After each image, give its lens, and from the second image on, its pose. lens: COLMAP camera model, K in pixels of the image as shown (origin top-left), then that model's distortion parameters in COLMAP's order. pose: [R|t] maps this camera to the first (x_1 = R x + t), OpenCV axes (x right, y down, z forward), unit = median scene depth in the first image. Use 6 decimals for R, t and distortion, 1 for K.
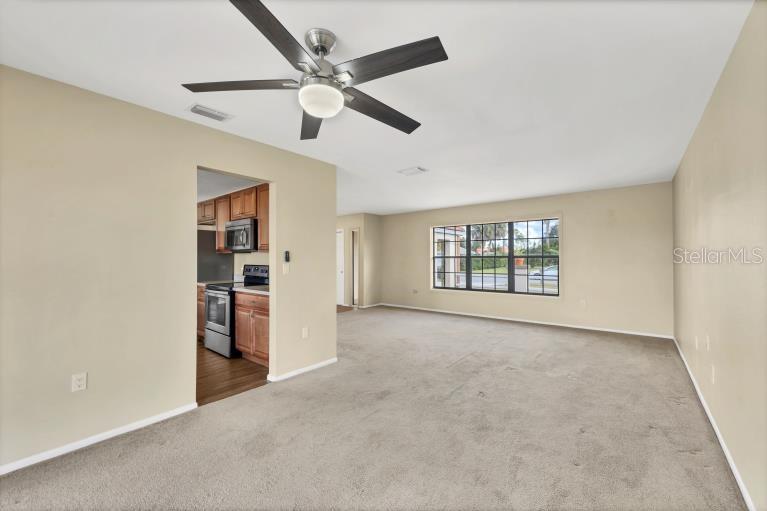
lens RADIAL K [[314.6, 0, 376.4], [0, 314.6, 256.9], [0, 0, 1]] dist [-0.007509, -0.000178]
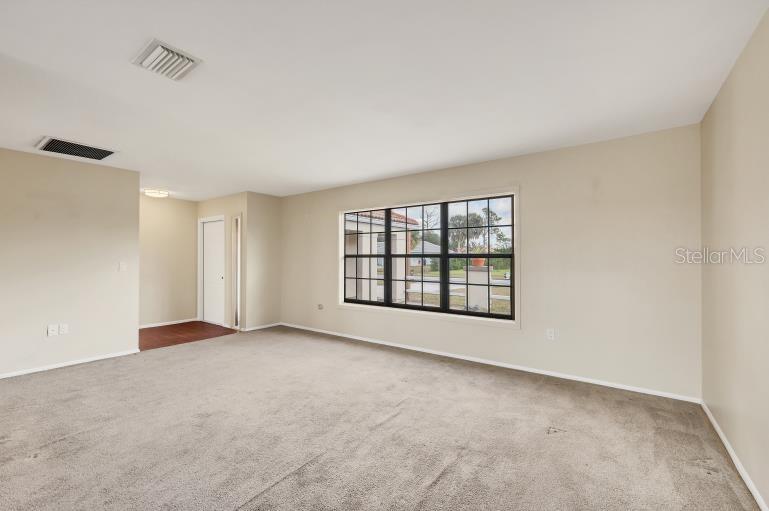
lens RADIAL K [[315.4, 0, 386.5], [0, 315.4, 255.4], [0, 0, 1]] dist [-0.007509, -0.000178]
pose [[0.998244, 0.001871, 0.059215, 0.242552], [-0.001823, 0.999998, -0.000863, -0.001071], [-0.059216, 0.000754, 0.998245, 0.325306]]
